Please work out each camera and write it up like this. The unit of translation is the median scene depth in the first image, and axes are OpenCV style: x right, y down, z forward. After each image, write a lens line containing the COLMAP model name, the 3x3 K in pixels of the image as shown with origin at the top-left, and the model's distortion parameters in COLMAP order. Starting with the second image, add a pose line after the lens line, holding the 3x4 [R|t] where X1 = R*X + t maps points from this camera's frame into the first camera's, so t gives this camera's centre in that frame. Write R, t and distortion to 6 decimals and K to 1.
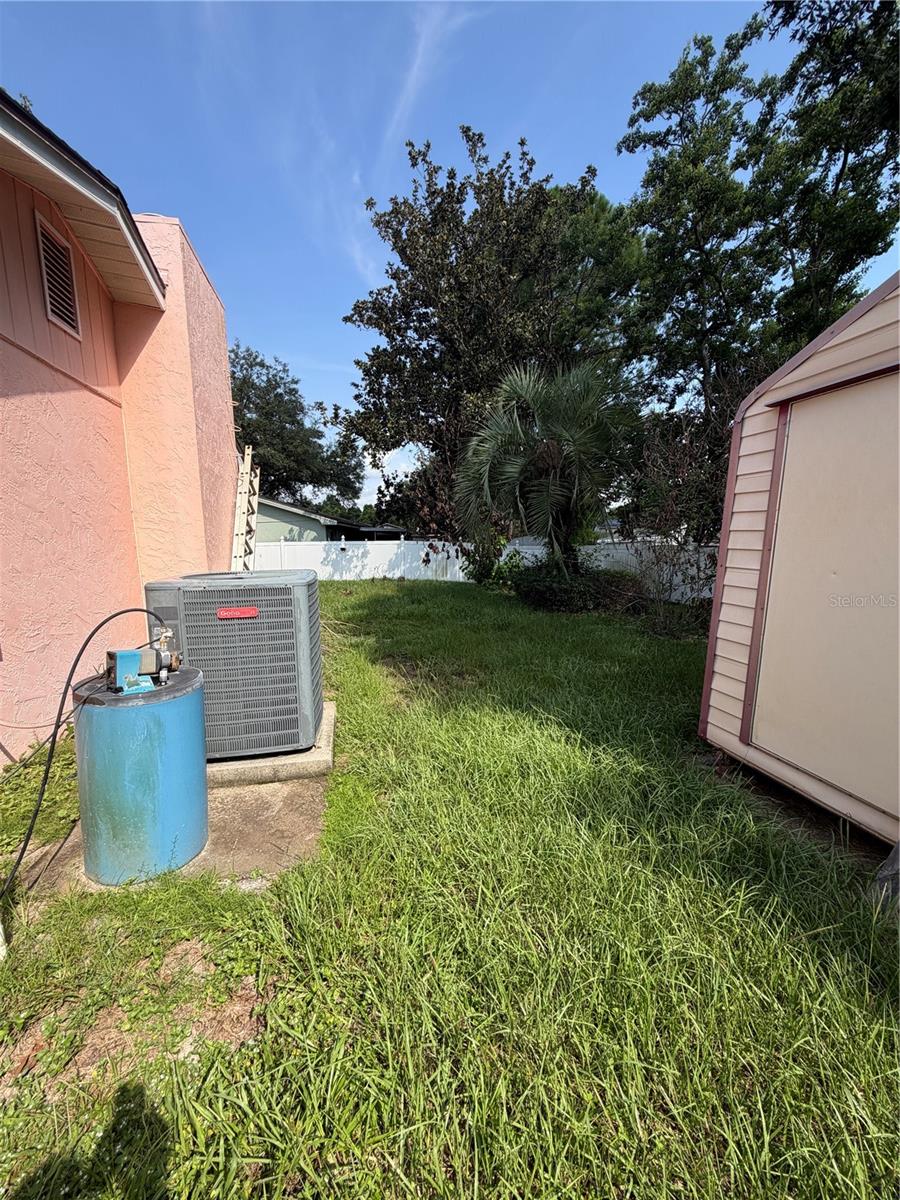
lens RADIAL K [[477.2, 0, 450.4], [0, 477.2, 596.8], [0, 0, 1]] dist [0.000412, 0.000219]
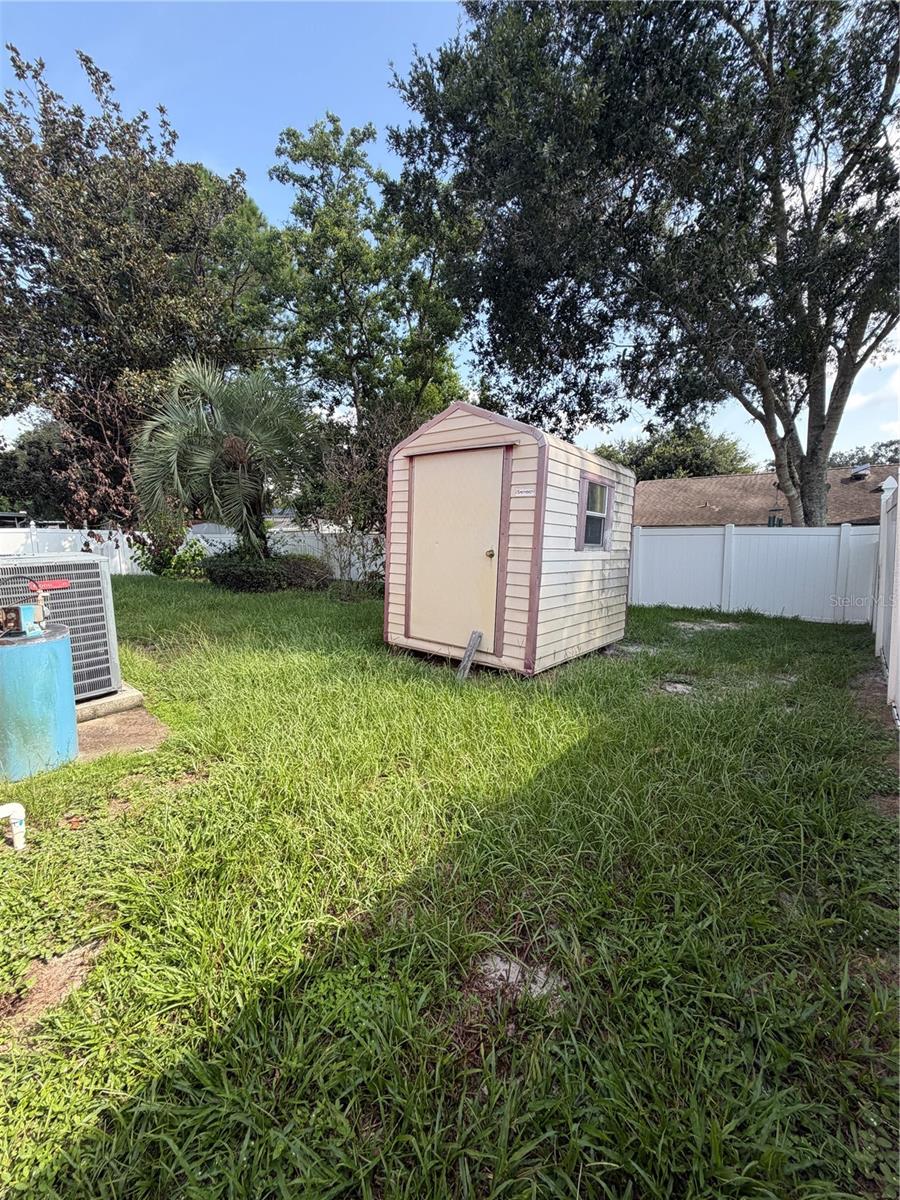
lens RADIAL K [[477.2, 0, 450.4], [0, 477.2, 596.8], [0, 0, 1]] dist [0.000412, 0.000219]
pose [[0.783381, -0.083762, 0.615871, -0.079882], [0.069987, 0.996463, 0.046502, 0.015809], [-0.617588, 0.006674, 0.786473, -0.118461]]
